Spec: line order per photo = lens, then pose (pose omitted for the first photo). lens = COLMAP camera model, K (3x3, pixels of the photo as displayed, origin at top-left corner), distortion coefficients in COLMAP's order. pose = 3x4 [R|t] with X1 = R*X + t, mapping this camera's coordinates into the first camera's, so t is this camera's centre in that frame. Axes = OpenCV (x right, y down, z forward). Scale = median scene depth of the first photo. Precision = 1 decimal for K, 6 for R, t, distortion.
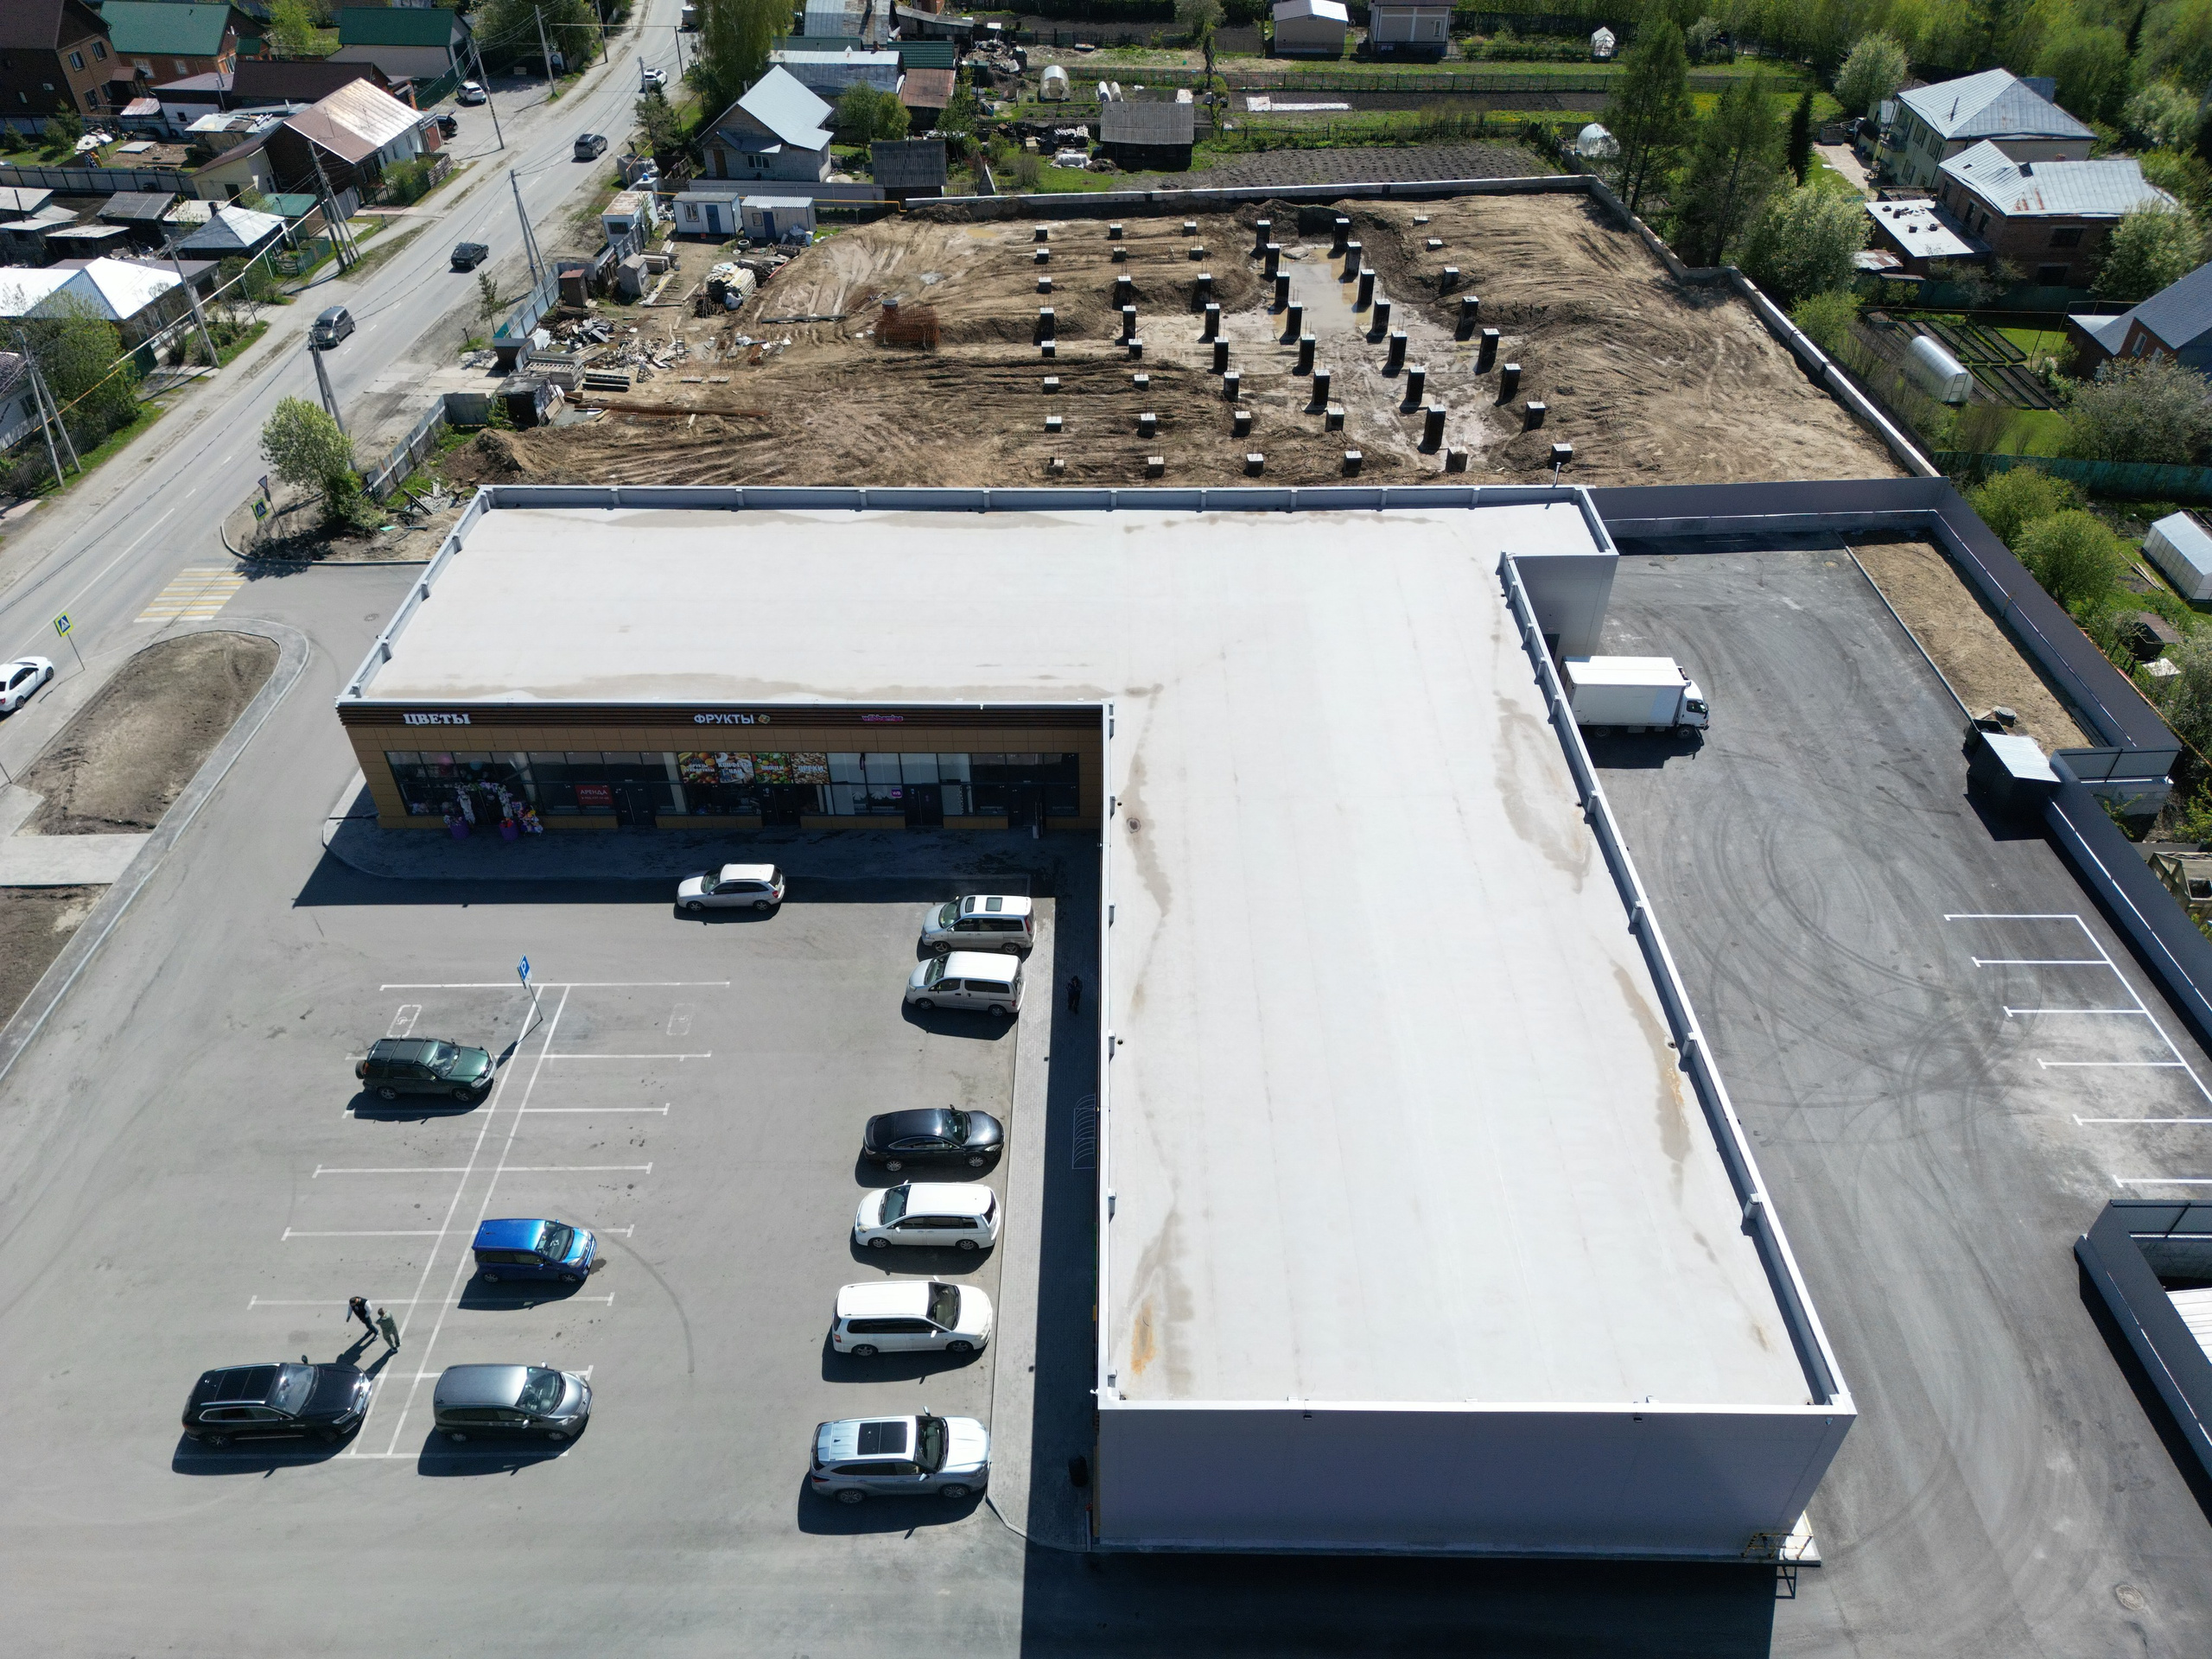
lens RADIAL K [[1540.8, 0, 1105.8], [0, 1540.8, 833.0], [0, 0, 1]] dist [0.078205, -0.072504]
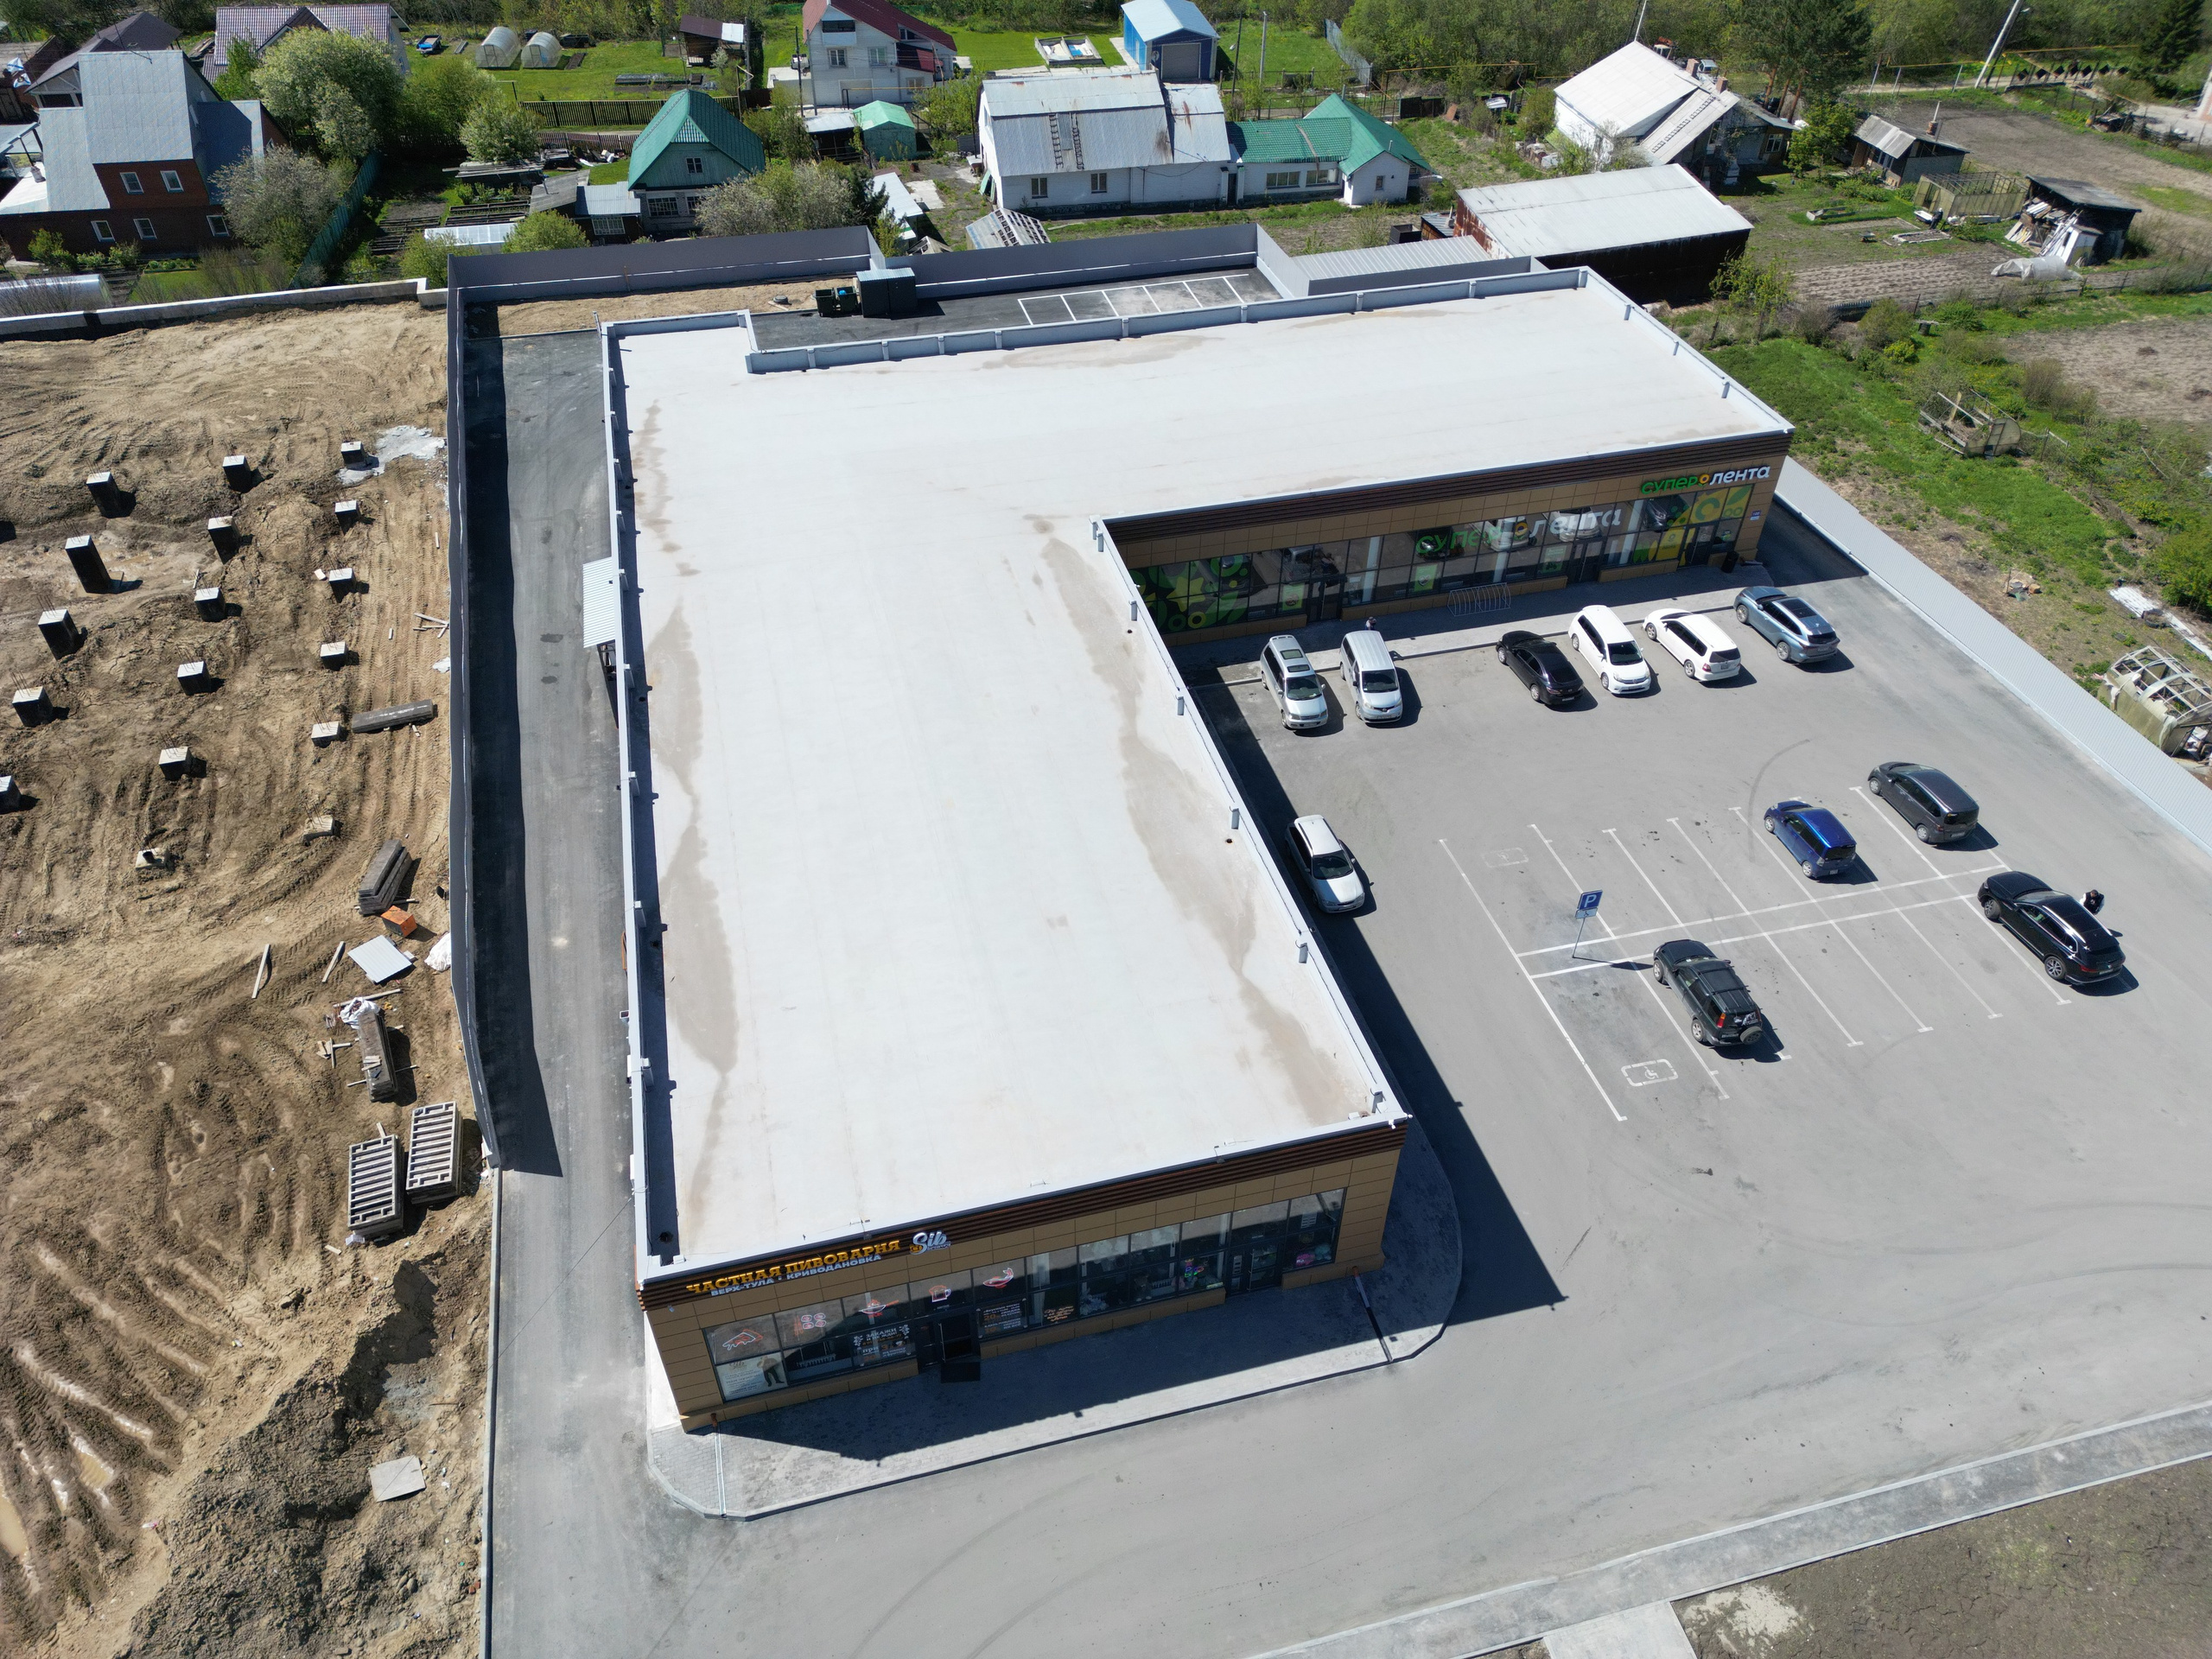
lens RADIAL K [[1540.8, 0, 1105.8], [0, 1540.8, 833.0], [0, 0, 1]] dist [0.078205, -0.072504]
pose [[-0.253155, -0.634319, 0.730447, -0.519548], [0.613644, 0.478422, 0.628135, -0.370864], [-0.747900, 0.607250, 0.268131, 0.526640]]
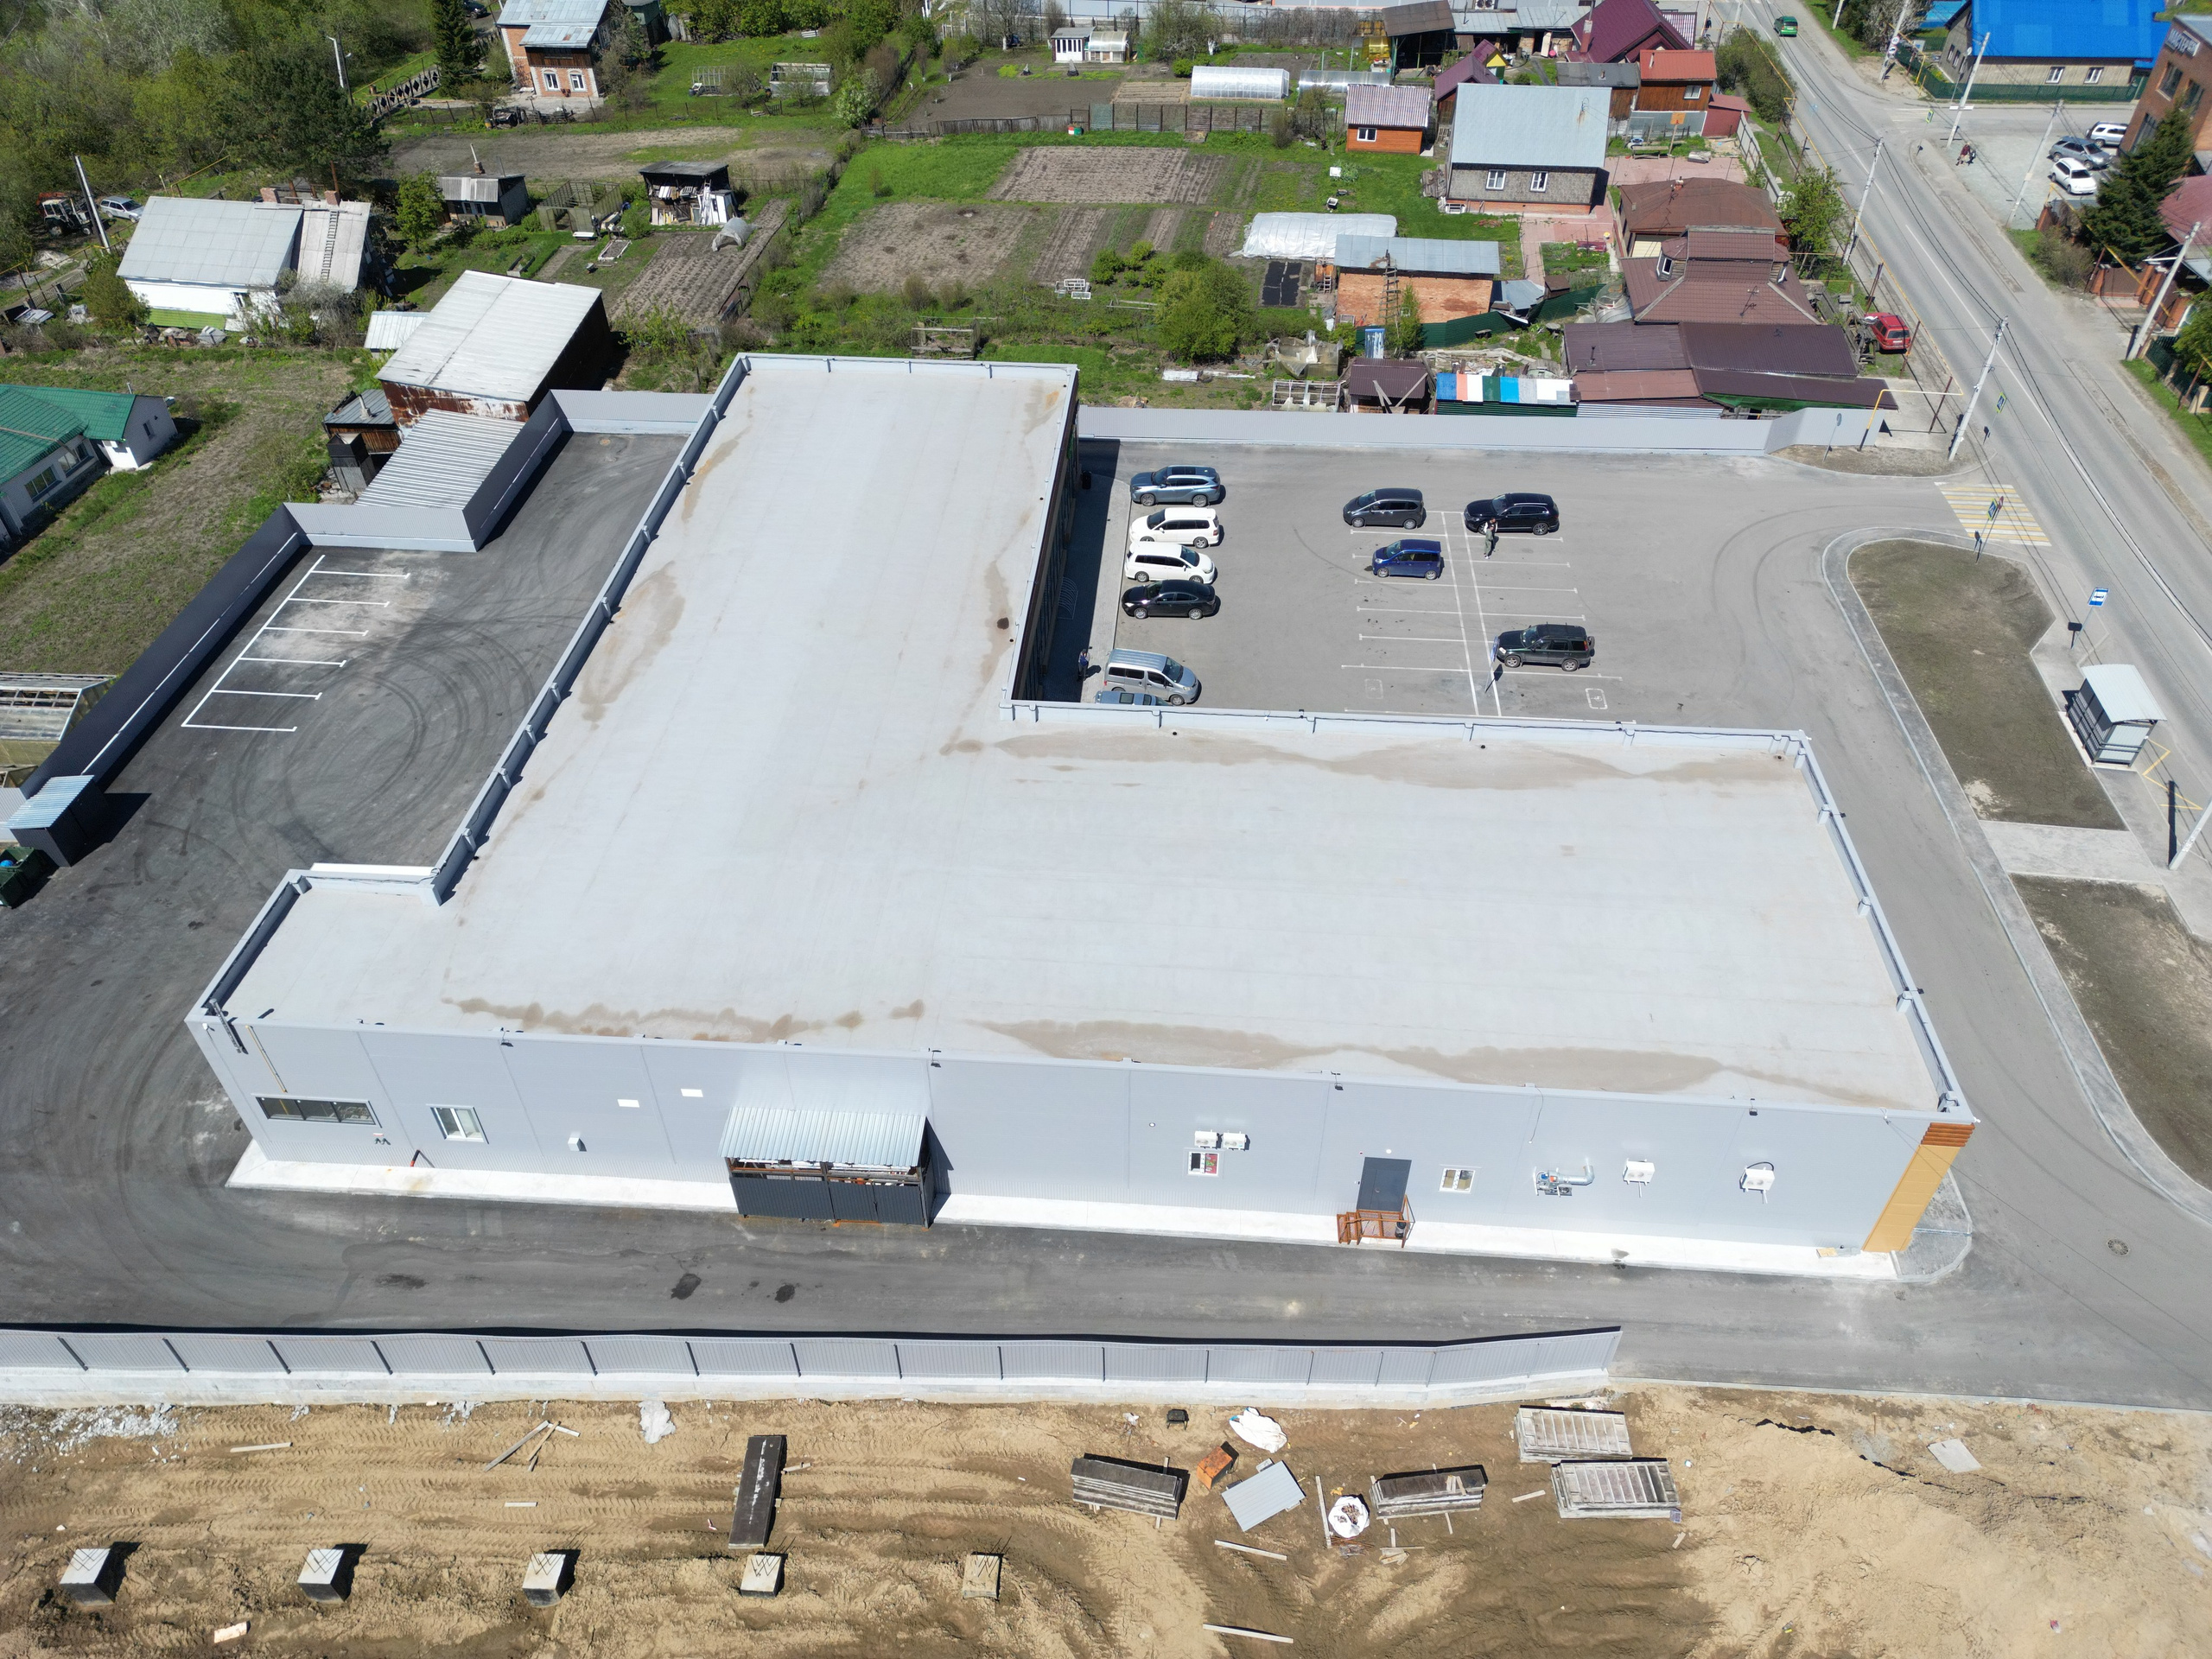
lens RADIAL K [[1540.8, 0, 1105.8], [0, 1540.8, 833.0], [0, 0, 1]] dist [0.078205, -0.072504]
pose [[-0.997430, -0.042782, 0.057472, -0.075773], [0.049960, 0.159644, 0.985910, -0.640146], [-0.051354, 0.986247, -0.157096, 0.760562]]
